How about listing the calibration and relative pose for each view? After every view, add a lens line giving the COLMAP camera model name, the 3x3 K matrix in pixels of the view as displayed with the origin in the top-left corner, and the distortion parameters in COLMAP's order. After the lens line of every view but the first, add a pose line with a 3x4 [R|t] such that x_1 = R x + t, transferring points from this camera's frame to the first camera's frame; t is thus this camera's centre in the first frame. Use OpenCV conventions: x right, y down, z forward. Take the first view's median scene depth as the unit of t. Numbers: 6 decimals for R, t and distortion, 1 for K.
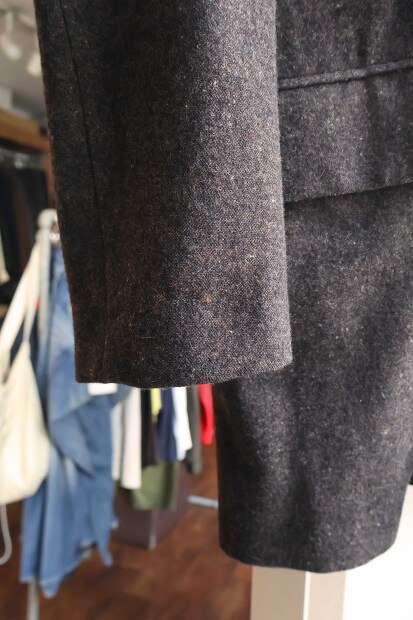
lens RADIAL K [[565.6, 0, 203.7], [0, 565.6, 310.4], [0, 0, 1]] dist [-0.050794, 0.000000]
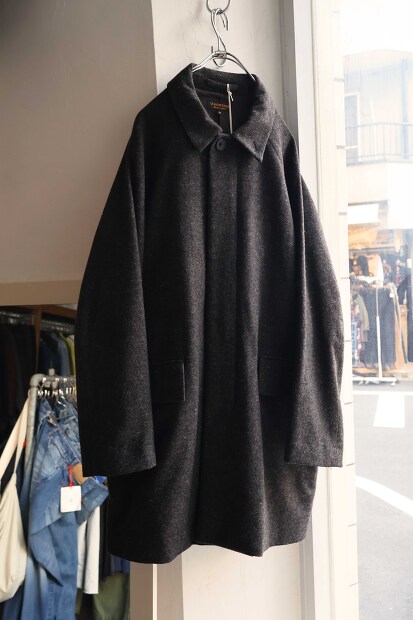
lens RADIAL K [[565.6, 0, 209.7], [0, 565.6, 313.0], [0, 0, 1]] dist [-0.050794, 0.000000]
pose [[0.997328, 0.006400, 0.072773, 0.042369], [0.010449, 0.973417, -0.228801, -0.003356], [-0.072303, 0.228950, 0.970749, -0.384856]]
